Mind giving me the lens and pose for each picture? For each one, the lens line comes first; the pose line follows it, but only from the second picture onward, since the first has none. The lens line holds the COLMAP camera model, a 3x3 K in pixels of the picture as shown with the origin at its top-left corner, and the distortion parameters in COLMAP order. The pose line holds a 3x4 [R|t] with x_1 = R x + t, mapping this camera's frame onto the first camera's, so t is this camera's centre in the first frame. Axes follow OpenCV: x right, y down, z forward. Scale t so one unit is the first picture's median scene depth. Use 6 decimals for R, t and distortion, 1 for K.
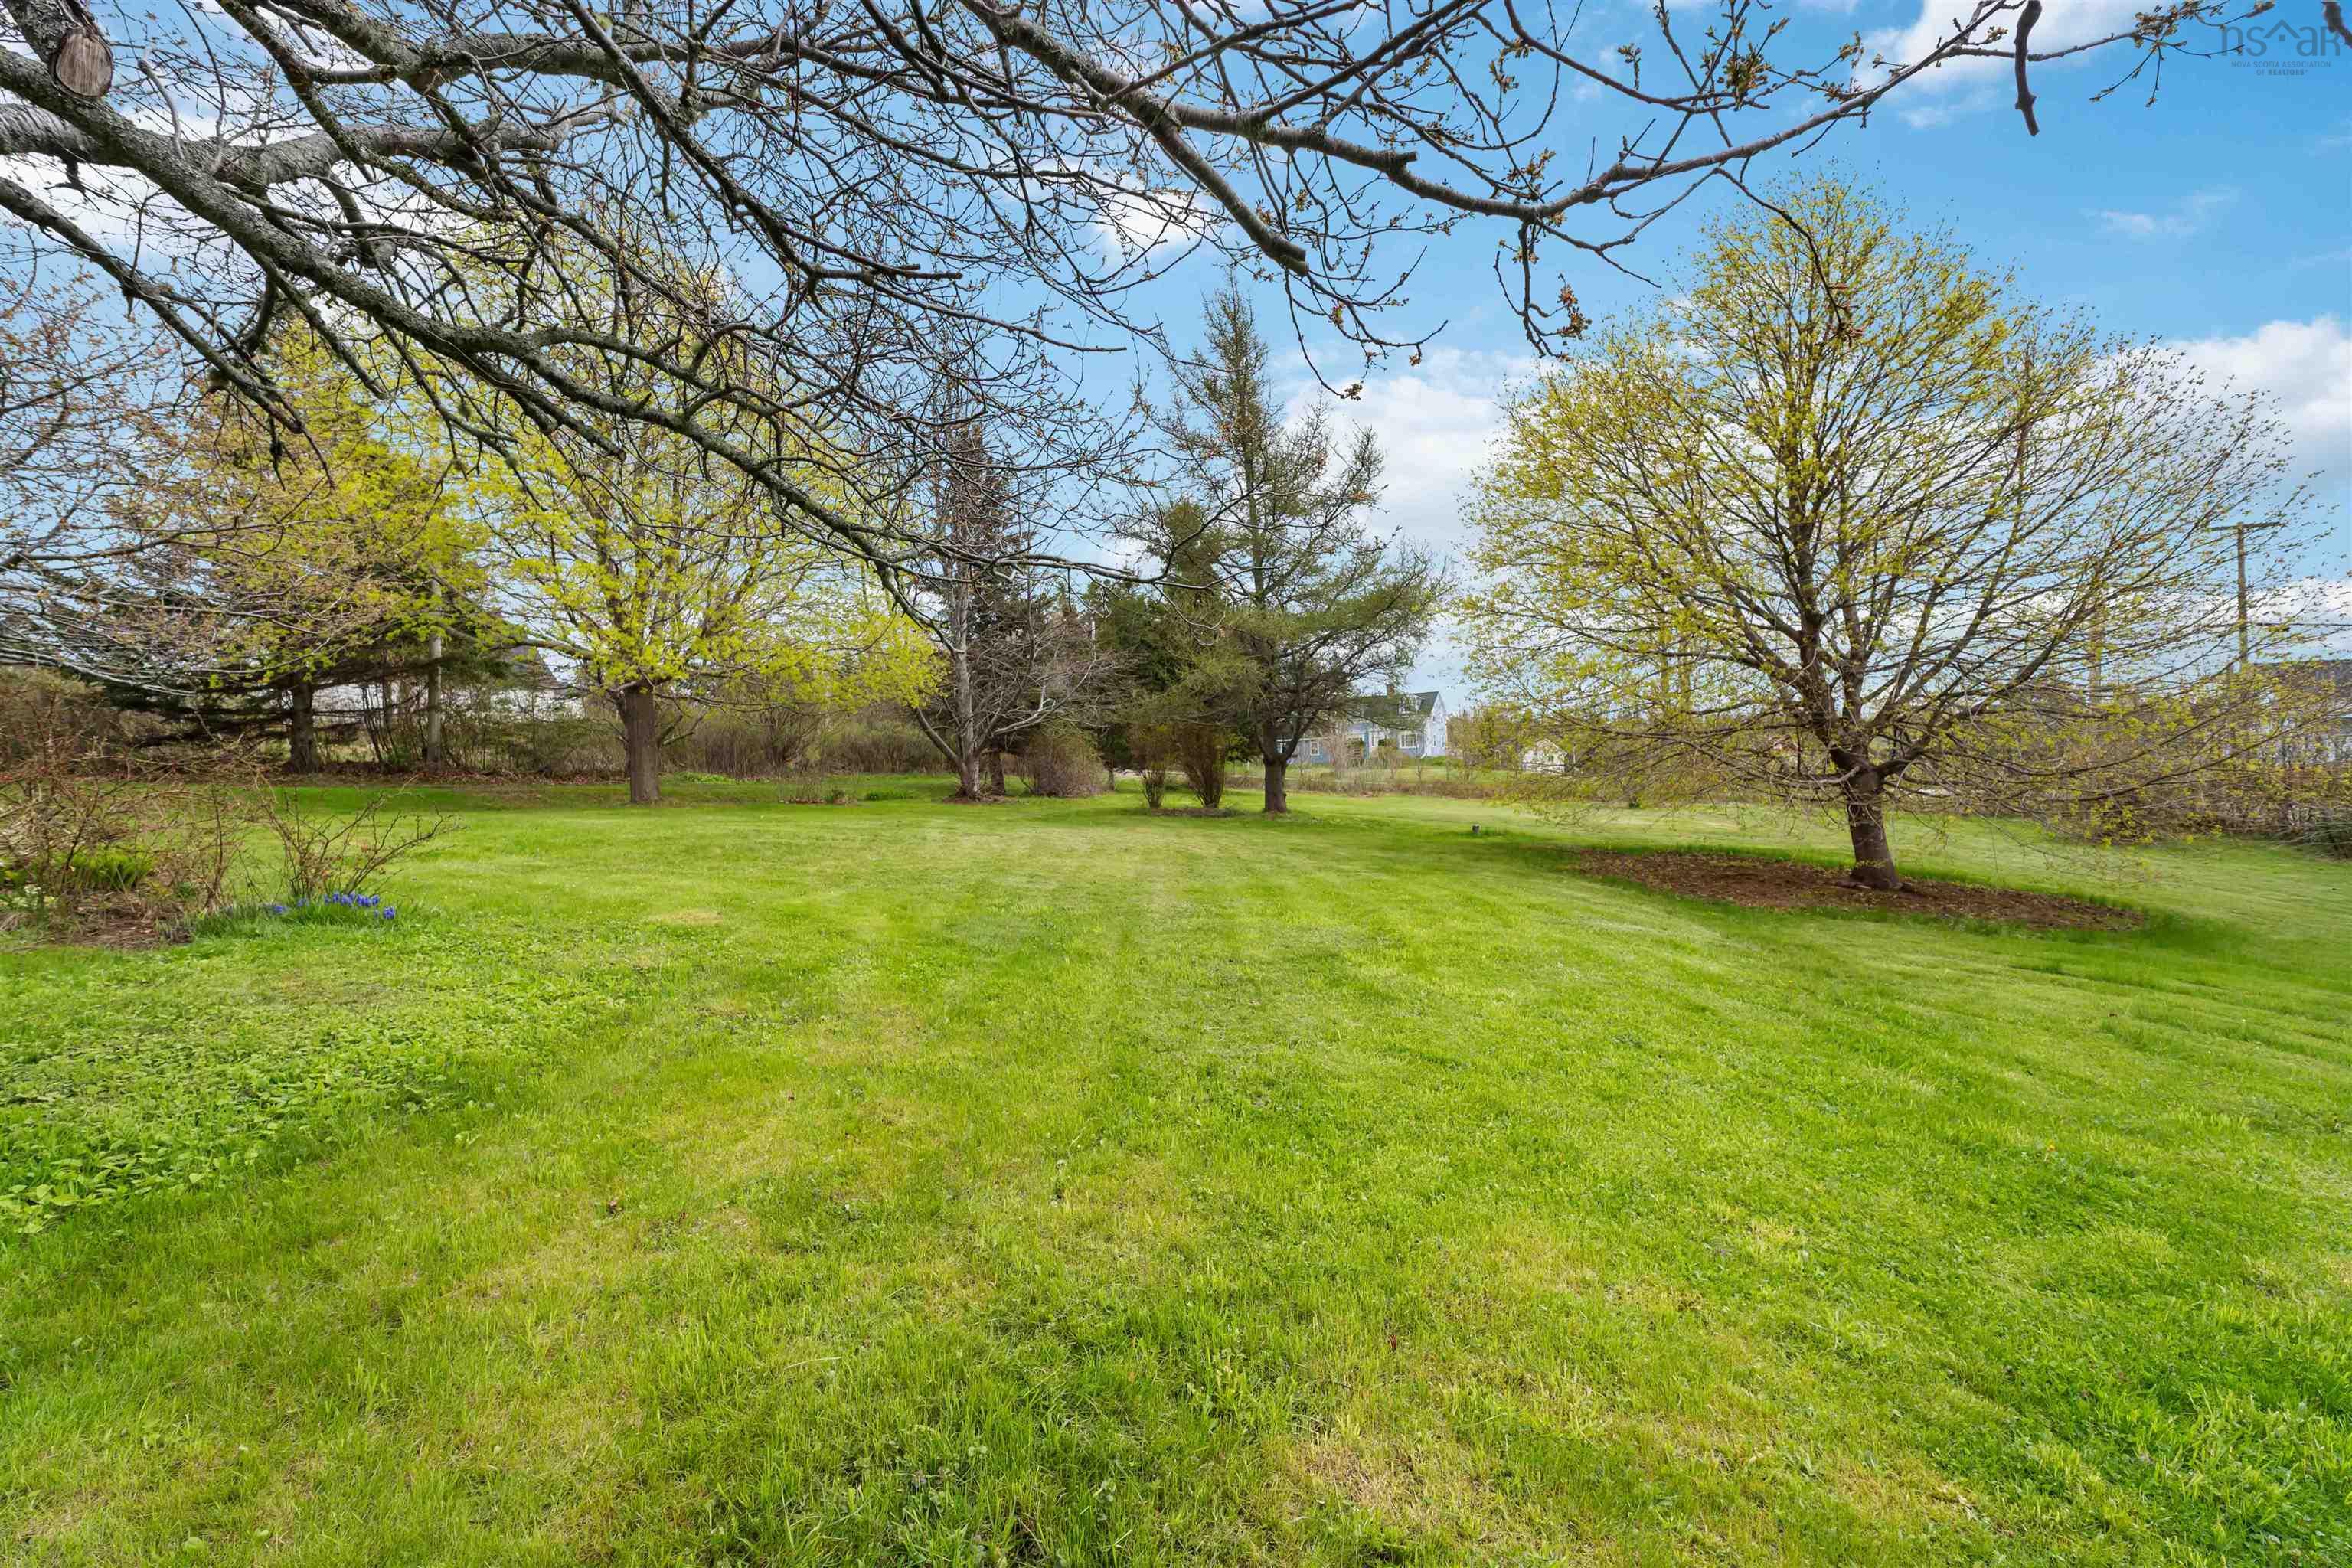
lens RADIAL K [[1046.8, 0, 1223.0], [0, 1046.8, 760.8], [0, 0, 1]] dist [0.001700, 0.000425]
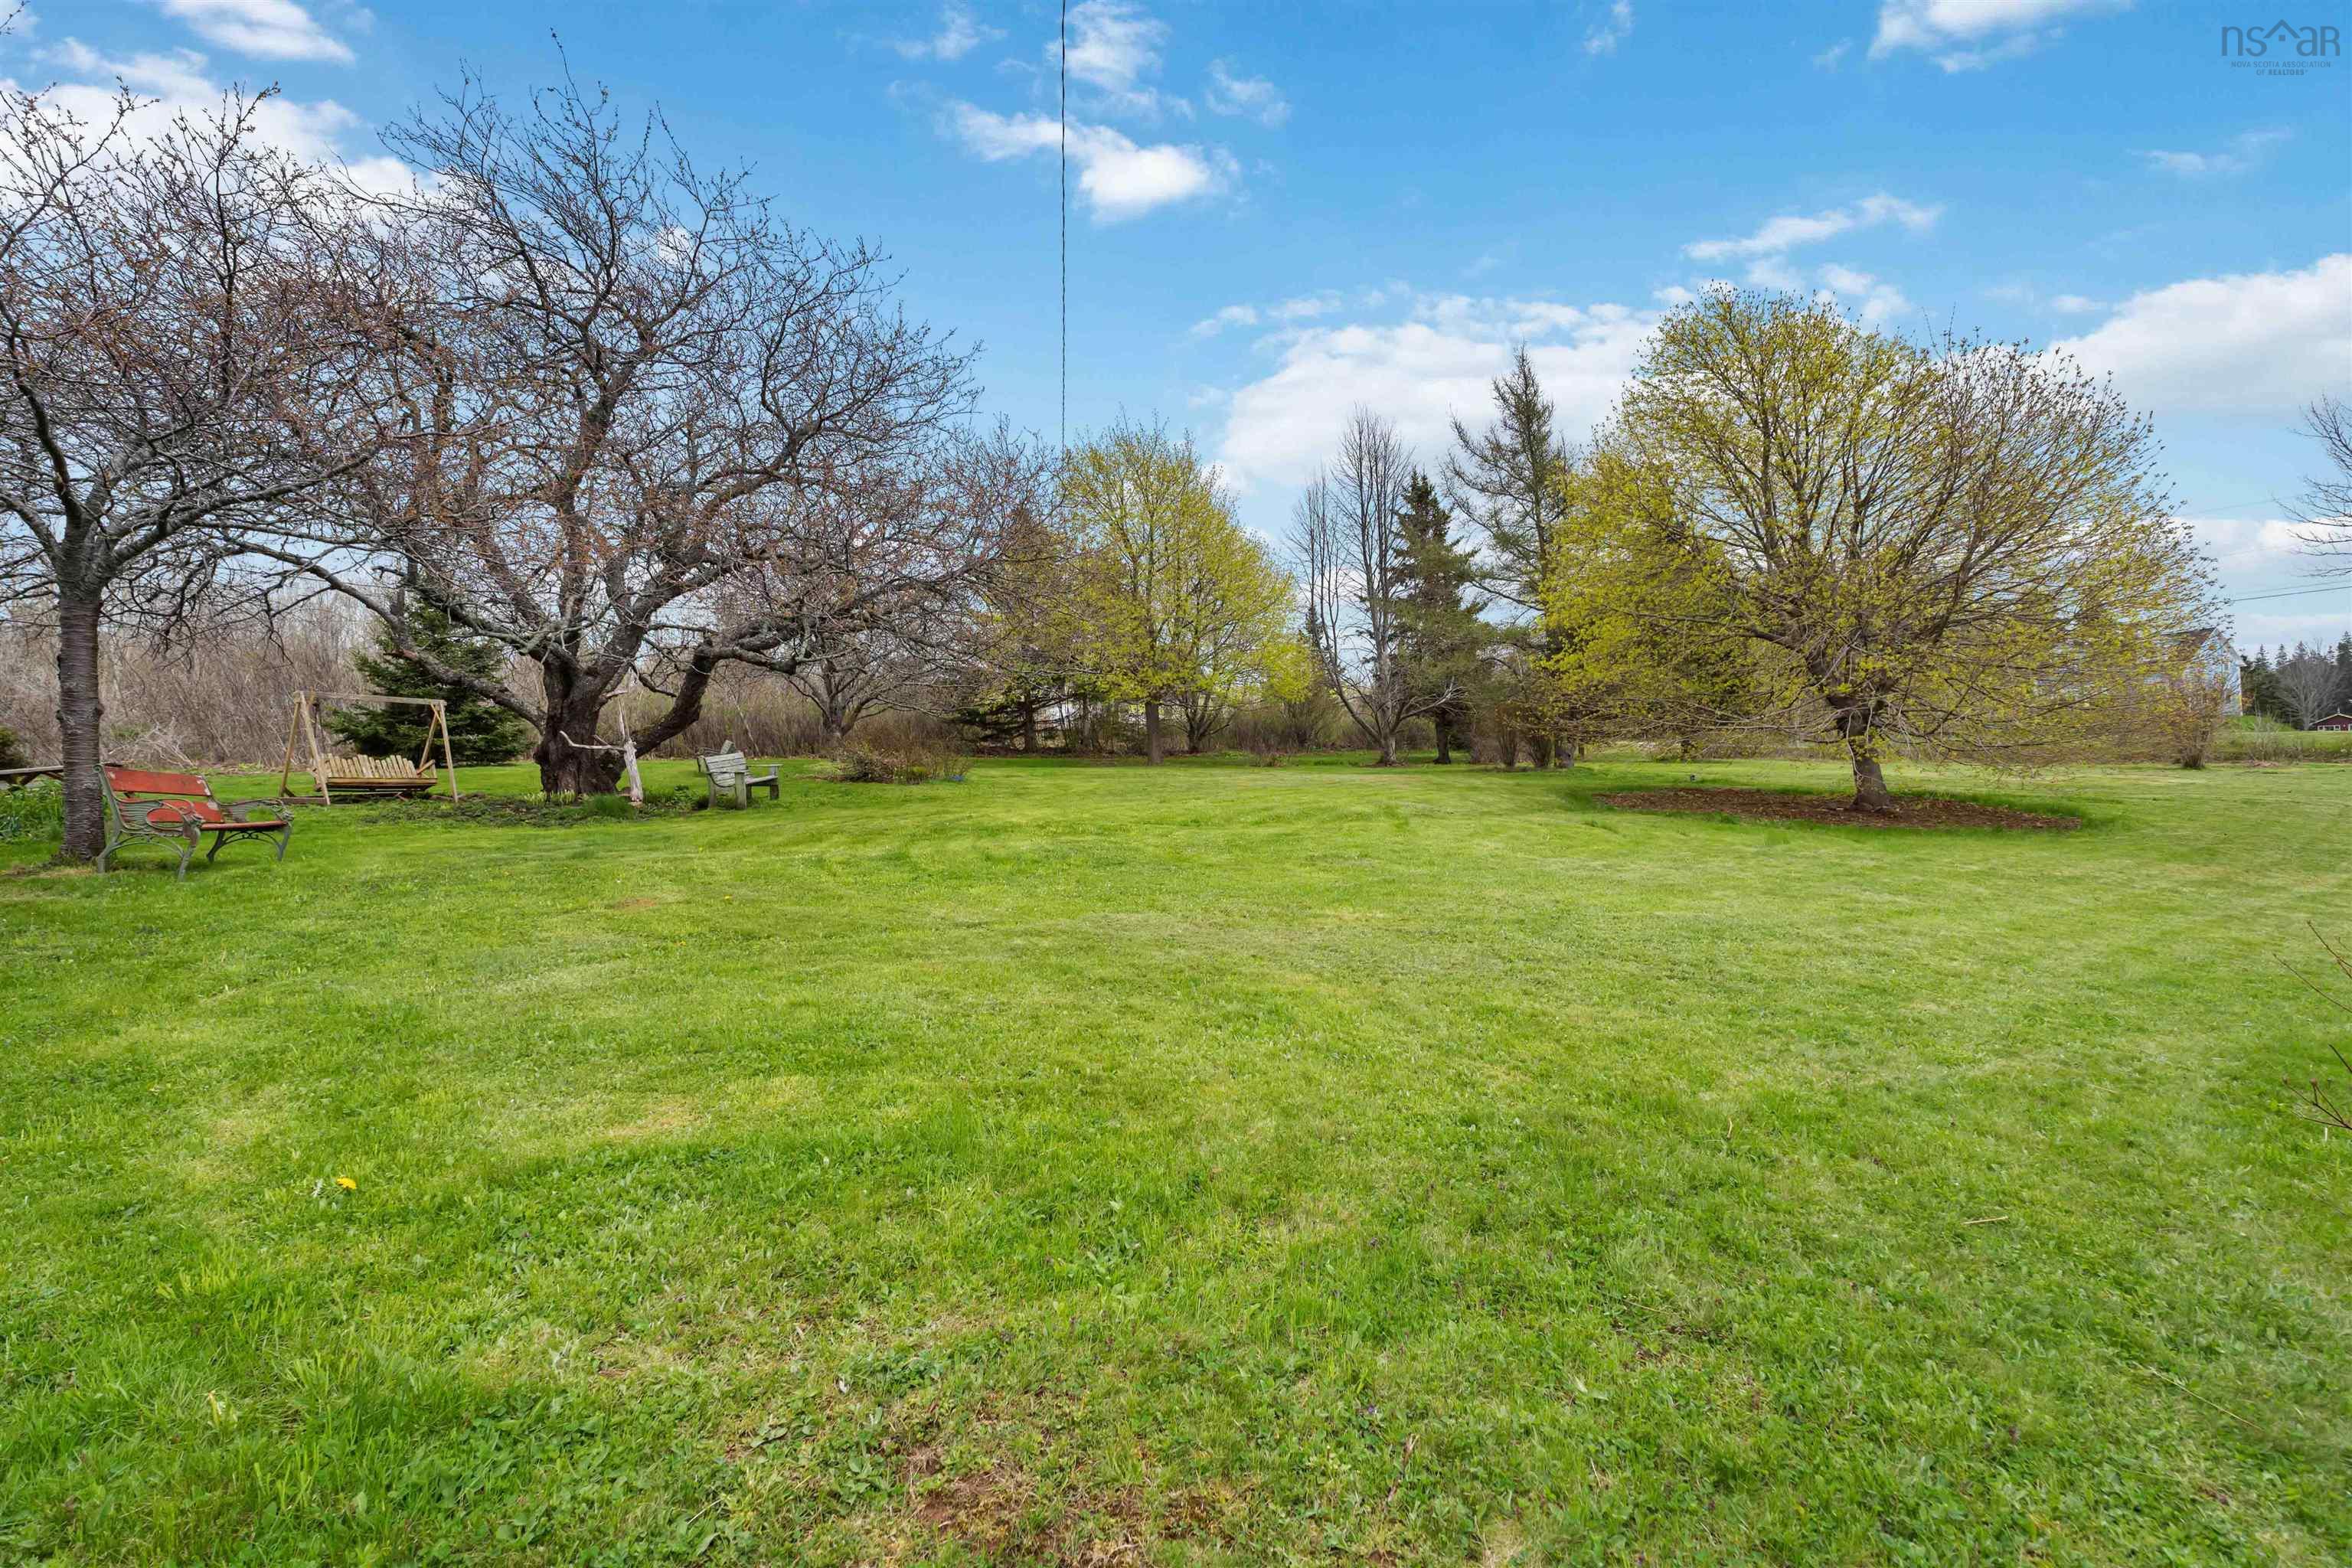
lens RADIAL K [[1058.6, 0, 1176.0], [0, 1058.6, 784.0], [0, 0, 1]] dist [-0.000915, -0.000003]
pose [[0.779606, -0.006587, -0.626236, 0.534314], [0.027747, 0.999326, 0.024030, 0.025944], [0.625656, -0.036110, 0.779263, -0.349257]]
